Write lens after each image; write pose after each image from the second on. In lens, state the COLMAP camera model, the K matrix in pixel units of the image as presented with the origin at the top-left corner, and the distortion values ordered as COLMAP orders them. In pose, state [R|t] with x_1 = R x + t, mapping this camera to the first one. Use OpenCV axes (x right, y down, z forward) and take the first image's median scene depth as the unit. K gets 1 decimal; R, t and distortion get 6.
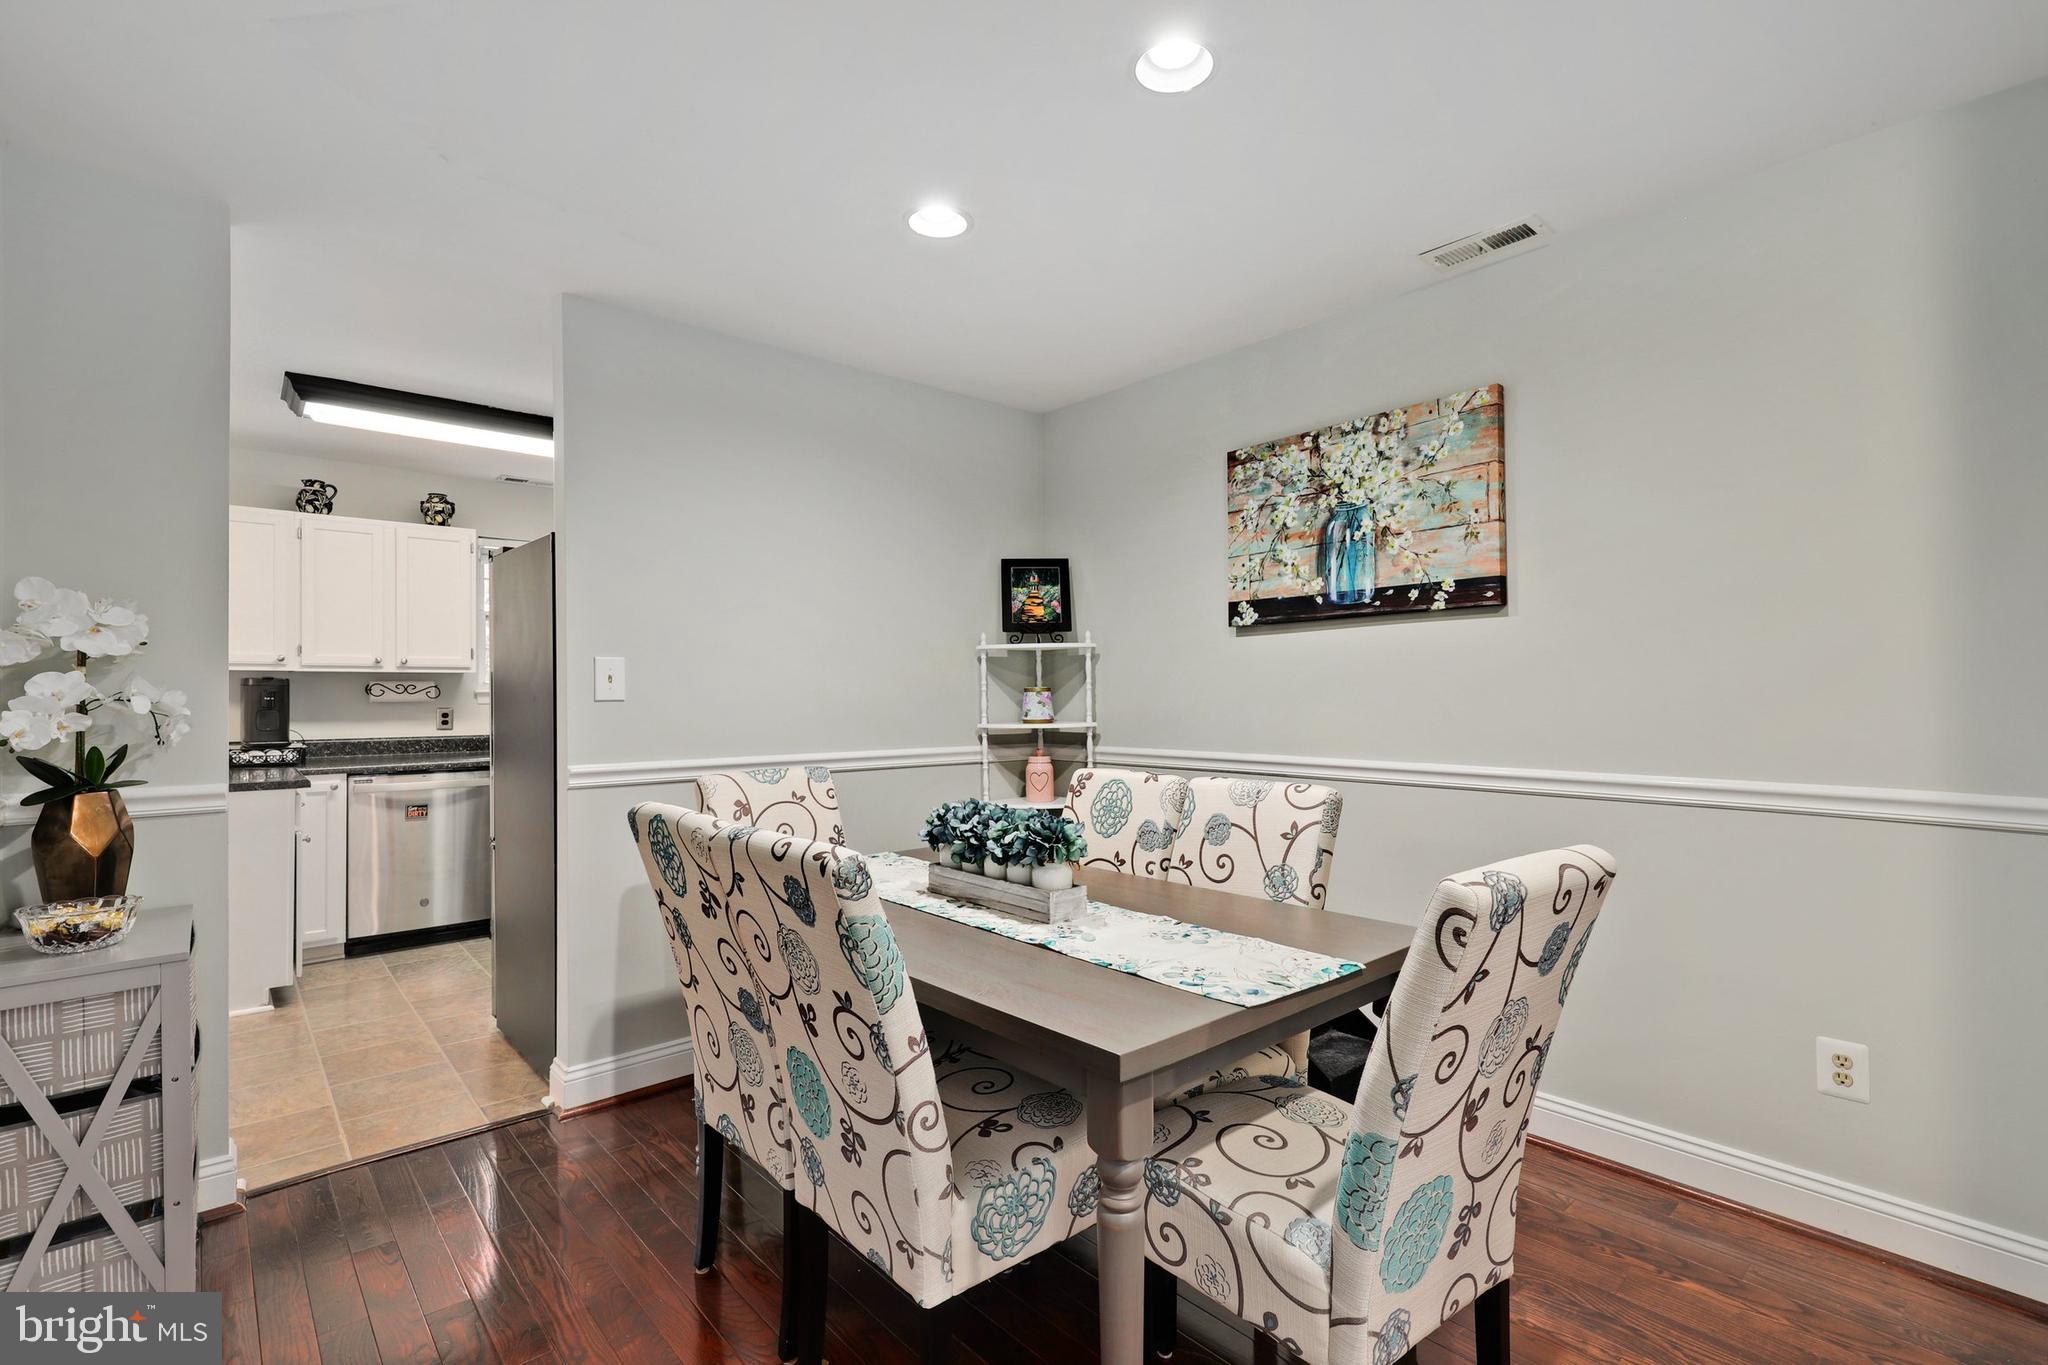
lens RADIAL K [[924.0, 0, 1035.0], [0, 924.0, 687.2], [0, 0, 1]] dist [-0.000191, 0.000196]
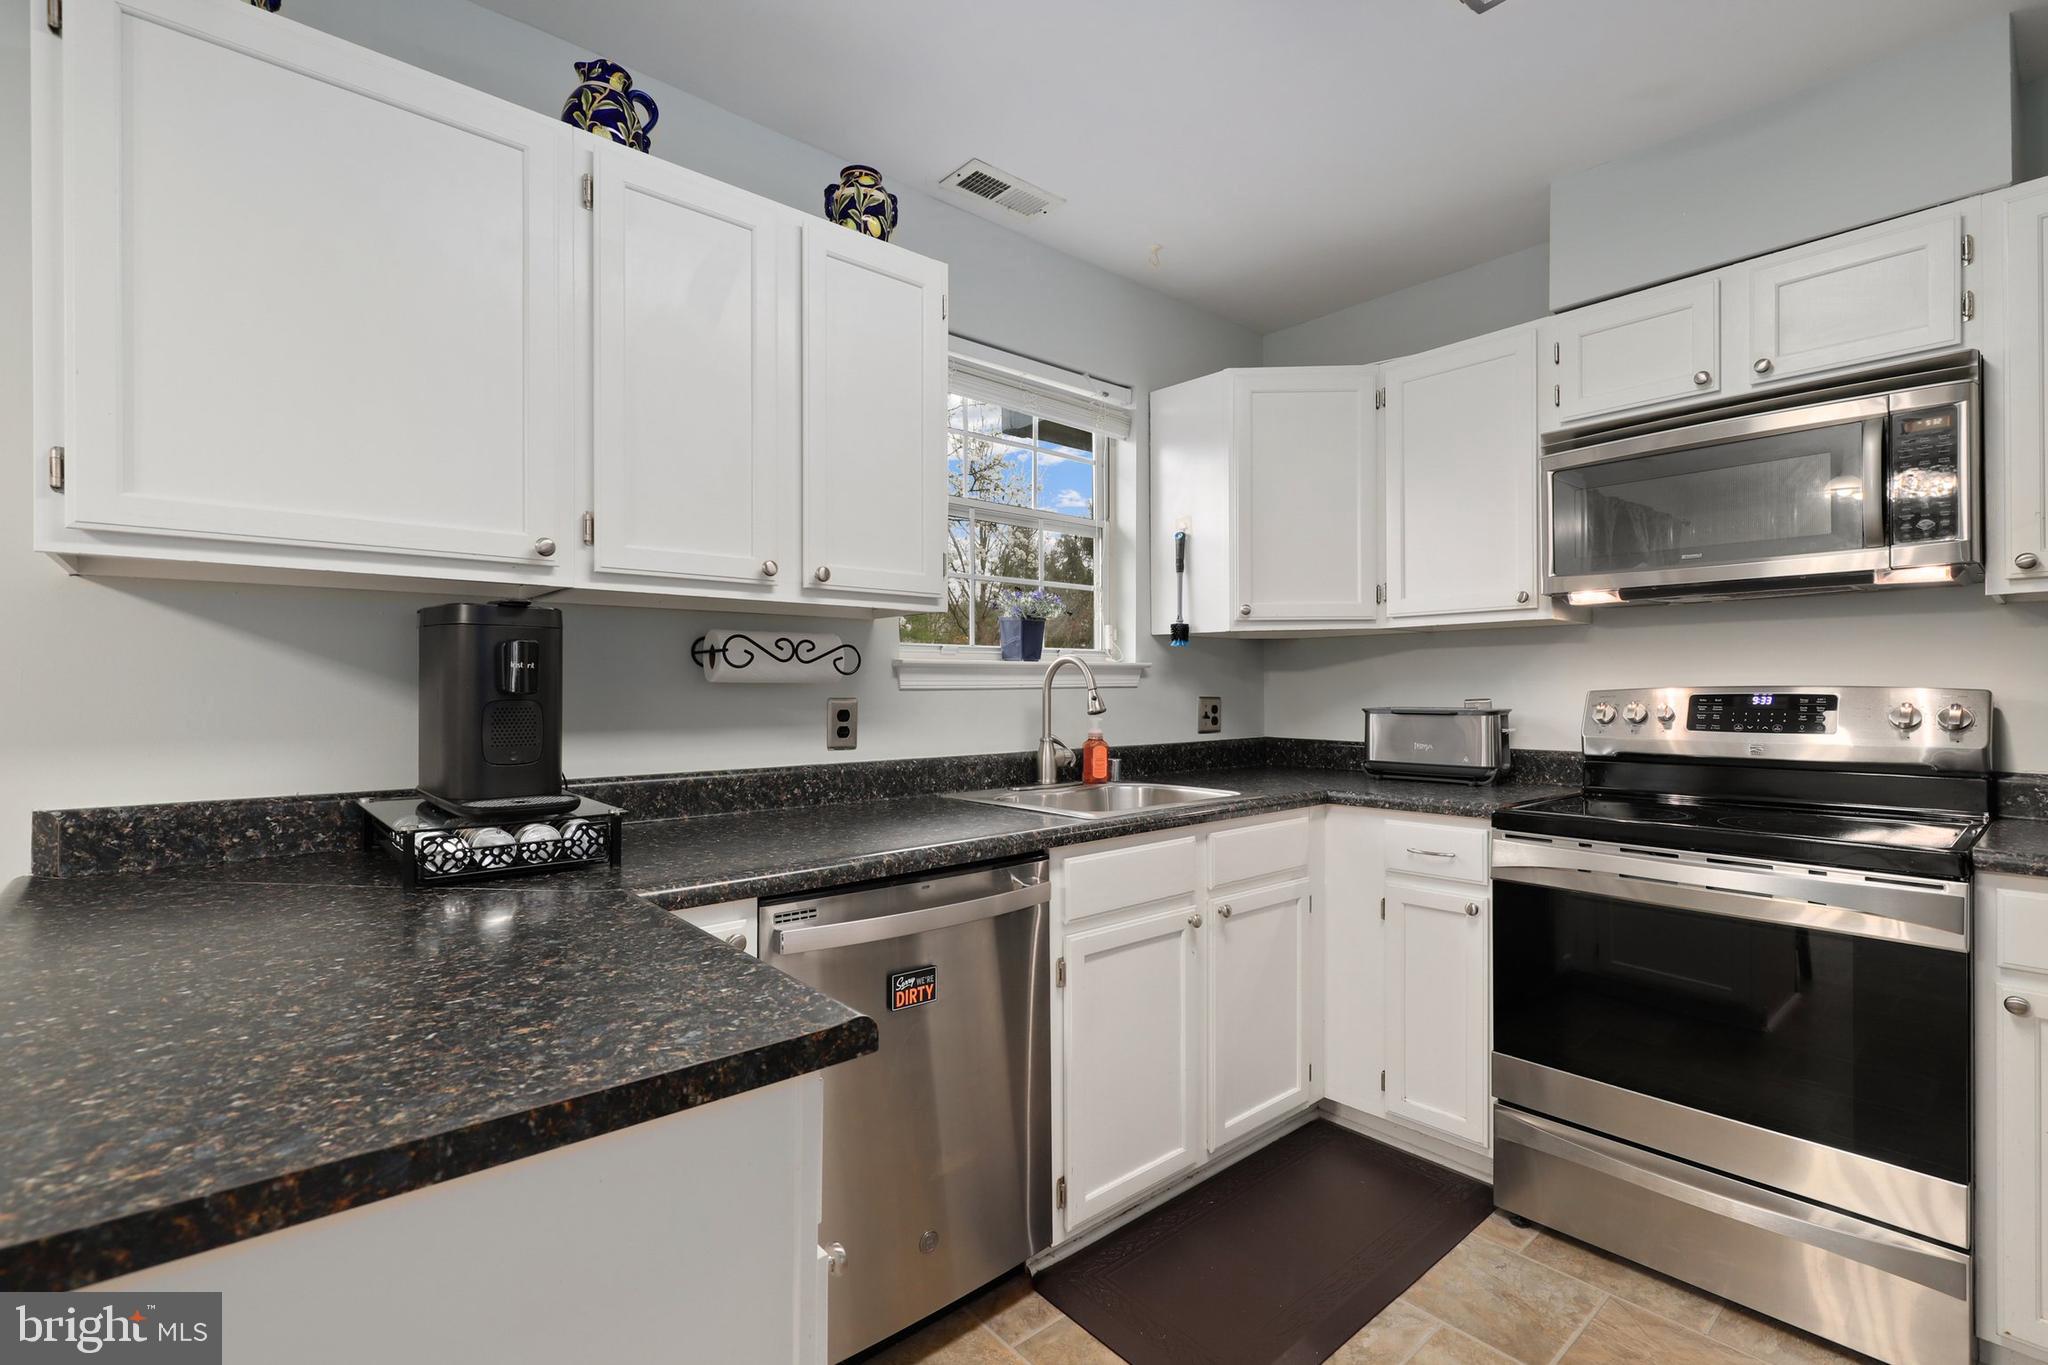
lens RADIAL K [[924.0, 0, 1035.0], [0, 924.0, 687.2], [0, 0, 1]] dist [-0.000191, 0.000196]
pose [[0.999986, 0.001738, -0.005017, -0.957549], [-0.001717, 0.999990, 0.004248, 0.026898], [0.005024, -0.004240, 0.999978, 1.000148]]
